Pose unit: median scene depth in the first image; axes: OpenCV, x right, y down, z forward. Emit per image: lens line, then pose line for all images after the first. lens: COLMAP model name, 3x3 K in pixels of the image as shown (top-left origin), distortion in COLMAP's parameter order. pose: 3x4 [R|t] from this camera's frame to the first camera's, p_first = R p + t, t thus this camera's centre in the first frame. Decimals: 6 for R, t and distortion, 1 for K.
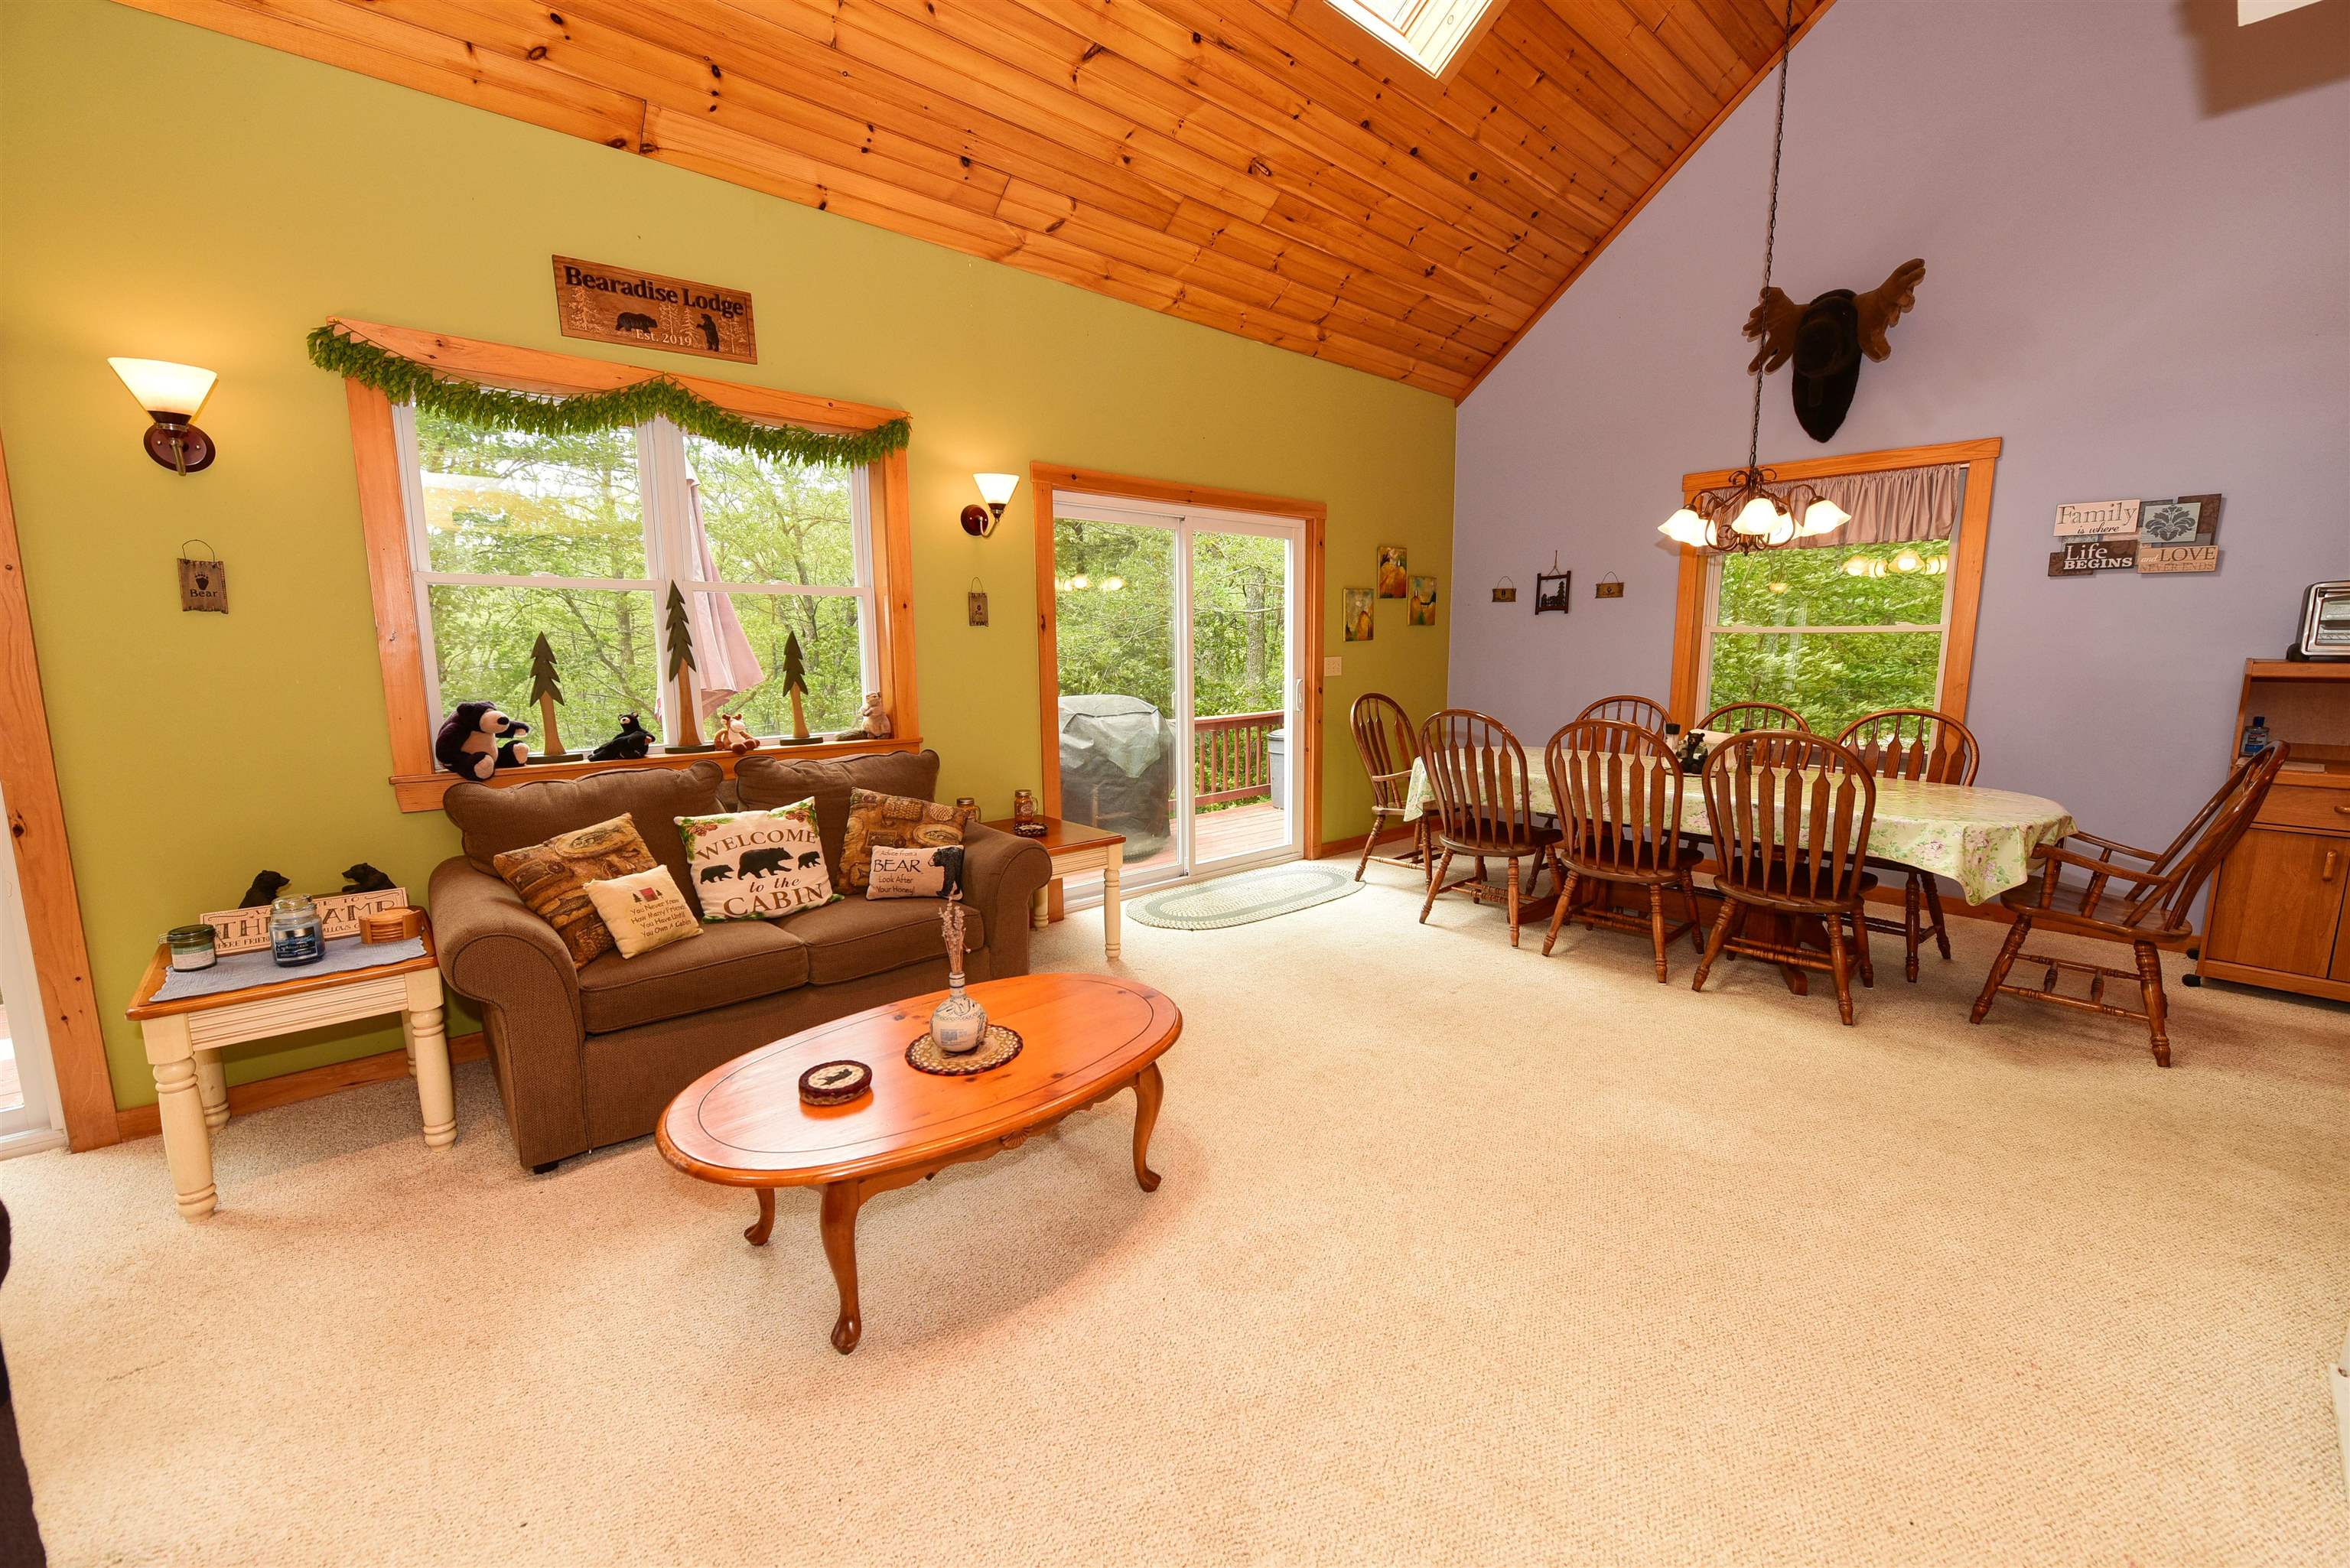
lens RADIAL K [[928.1, 0, 1183.4], [0, 928.1, 782.4], [0, 0, 1]] dist [-0.008974, -0.000496]
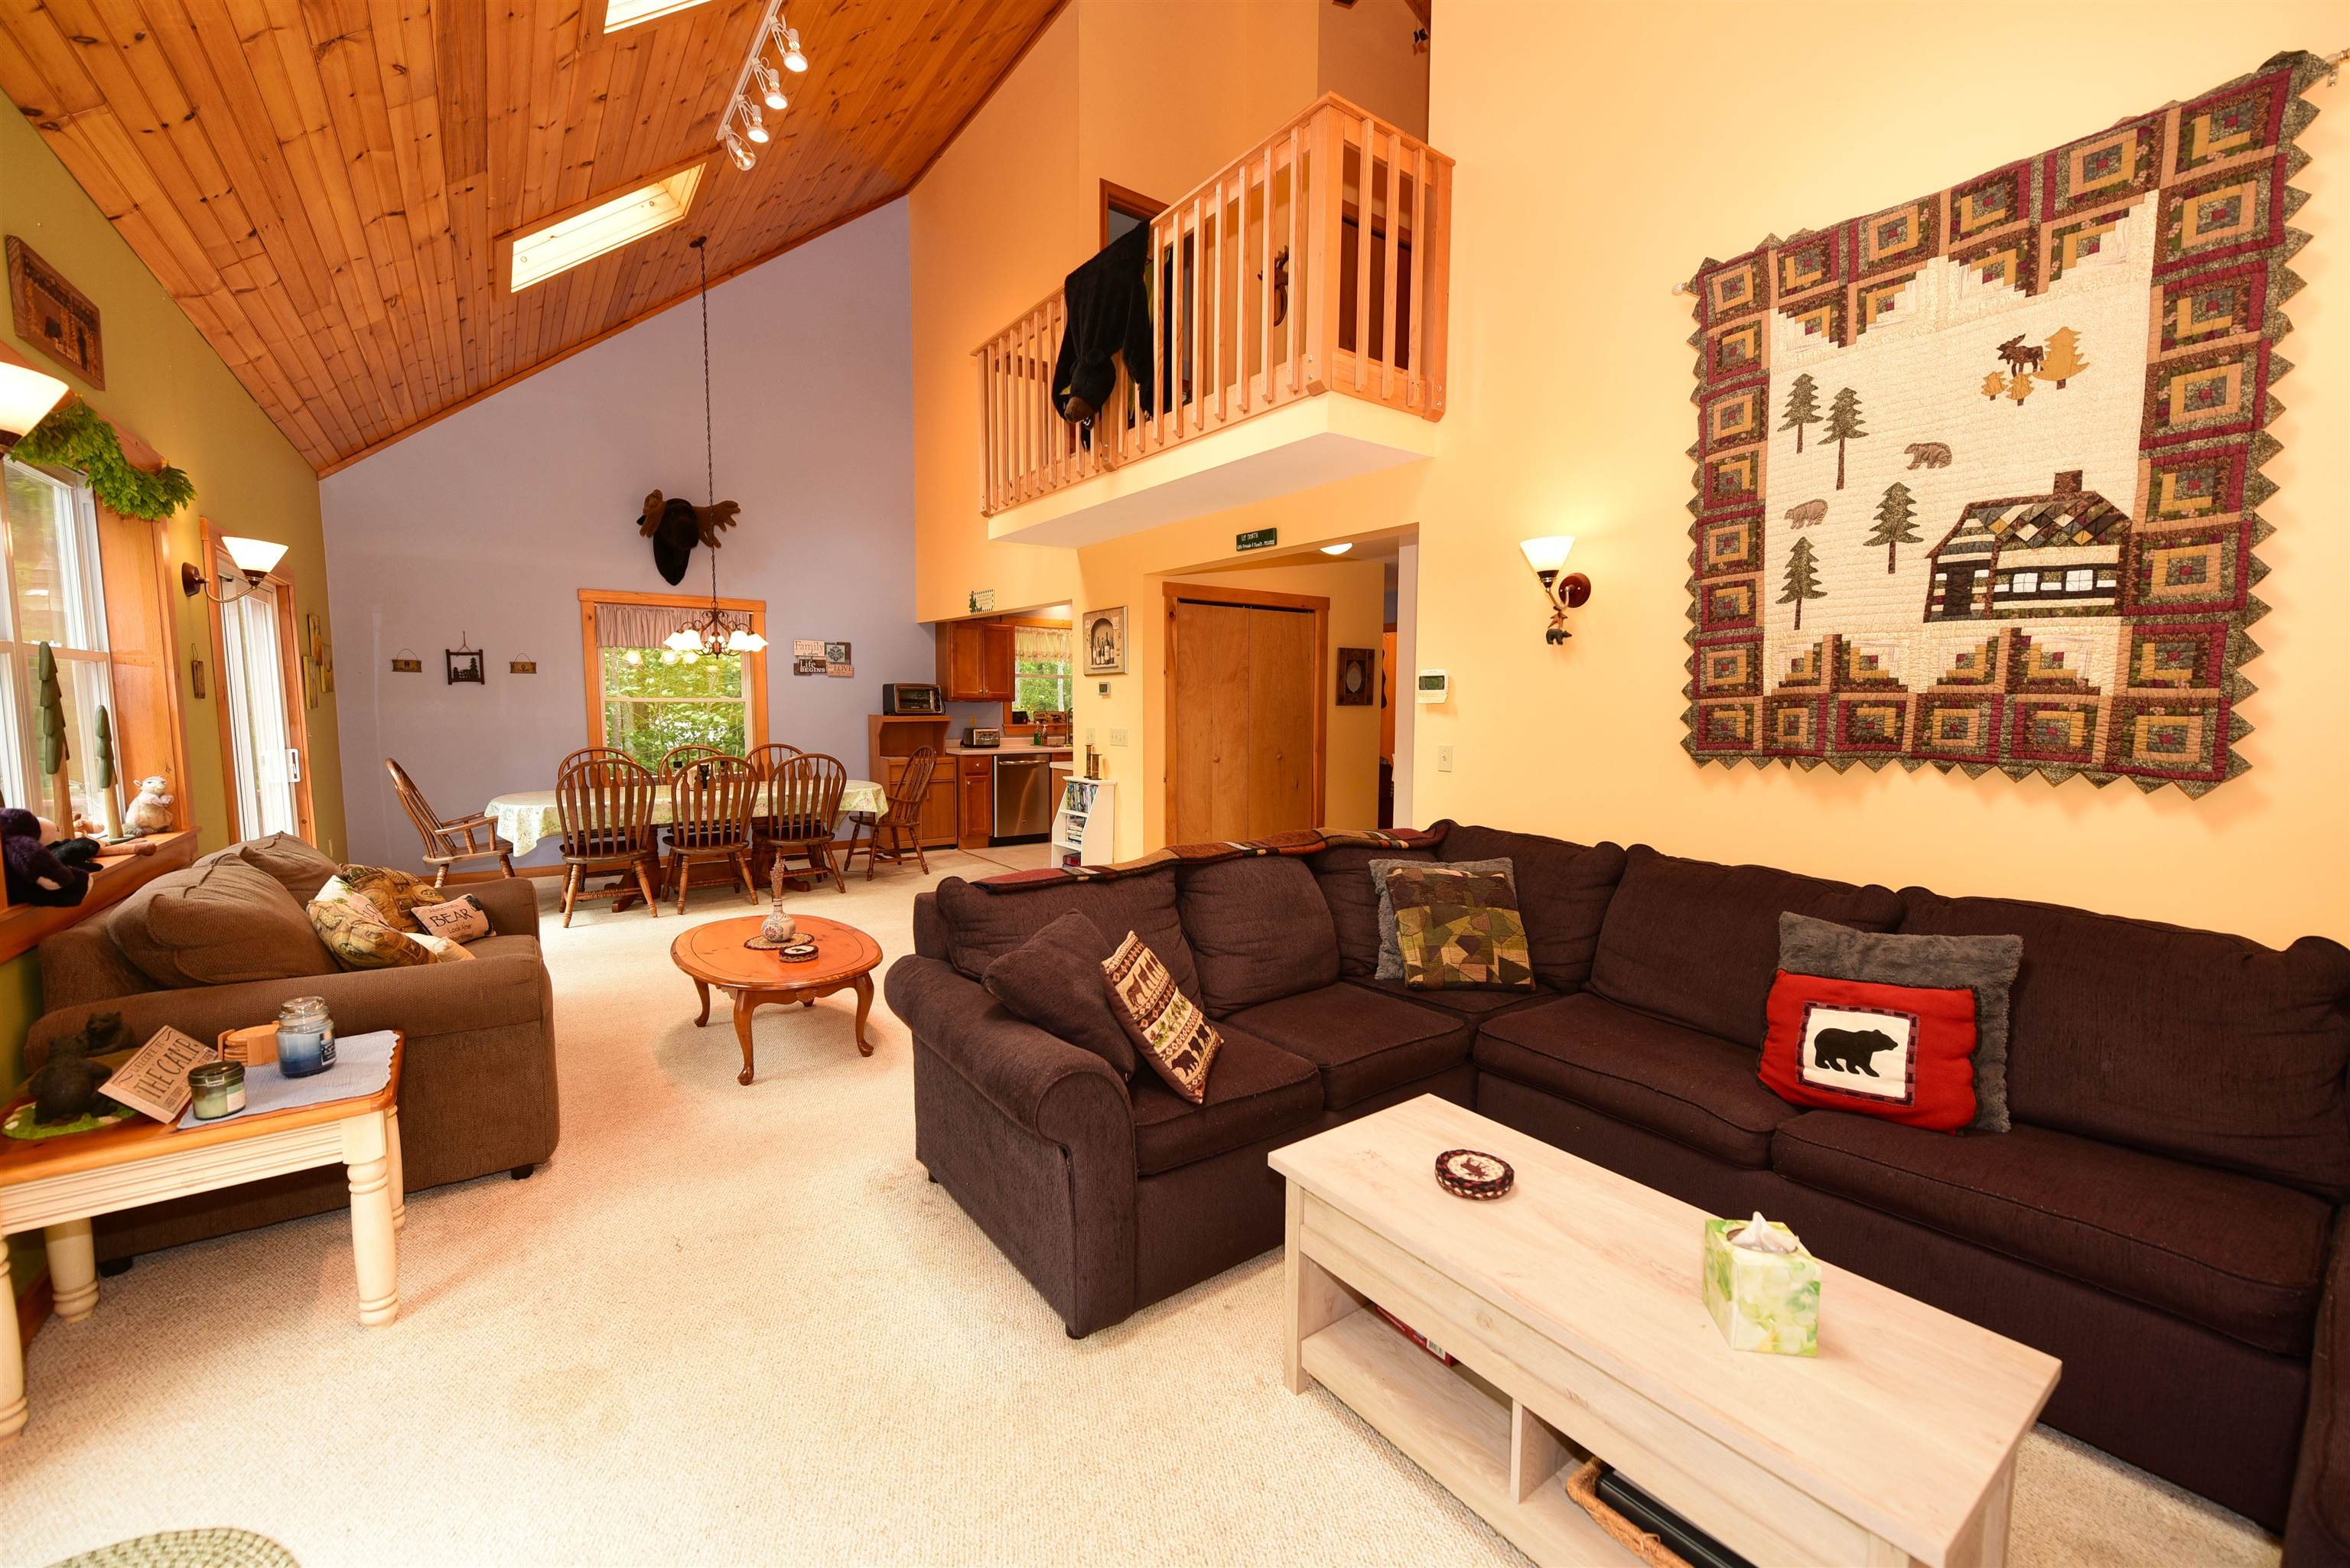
lens RADIAL K [[928.1, 0, 1183.4], [0, 928.1, 784.1], [0, 0, 1]] dist [-0.008974, -0.000496]
pose [[0.090709, -0.086458, 0.992117, -1.076188], [0.143742, 0.986929, 0.072864, -0.017623], [-0.985449, 0.136000, 0.101951, 0.000355]]
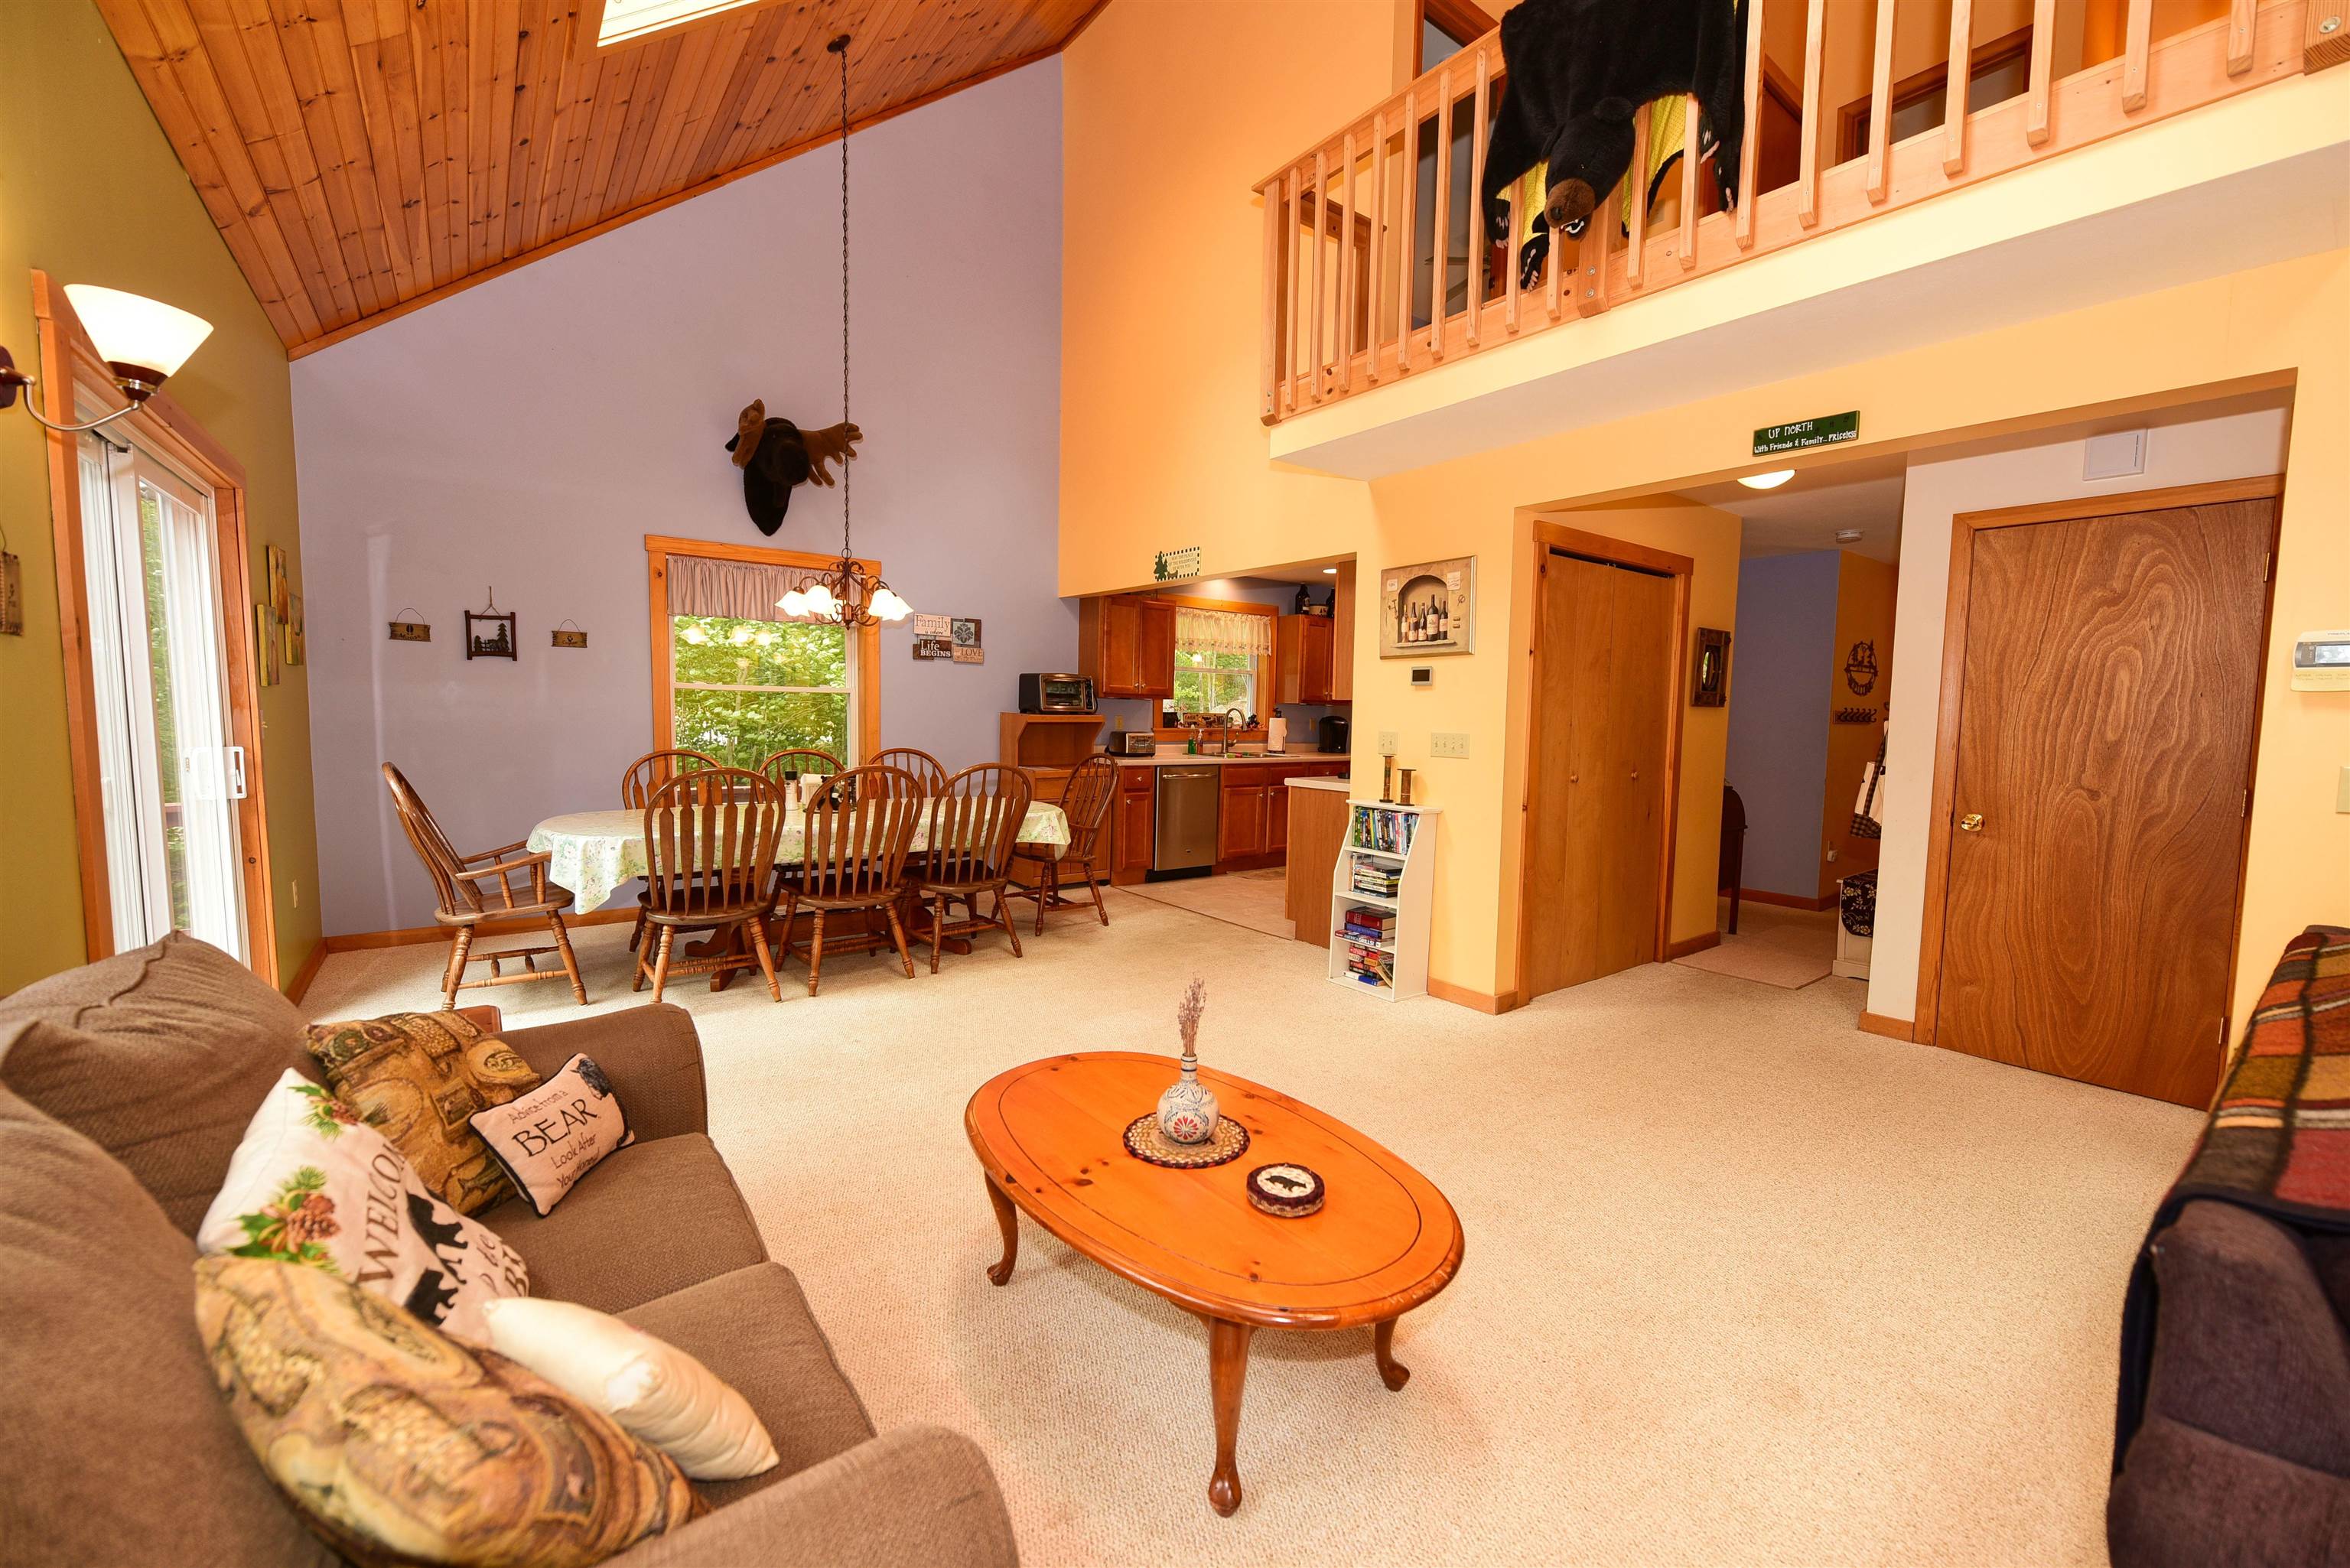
lens RADIAL K [[928.1, 0, 1182.4], [0, 928.1, 783.9], [0, 0, 1]] dist [-0.008974, -0.000496]
pose [[0.075103, -0.074558, 0.994385, -0.624822], [0.130633, 0.989343, 0.064313, -0.064771], [-0.988582, 0.125069, 0.084042, 0.494943]]
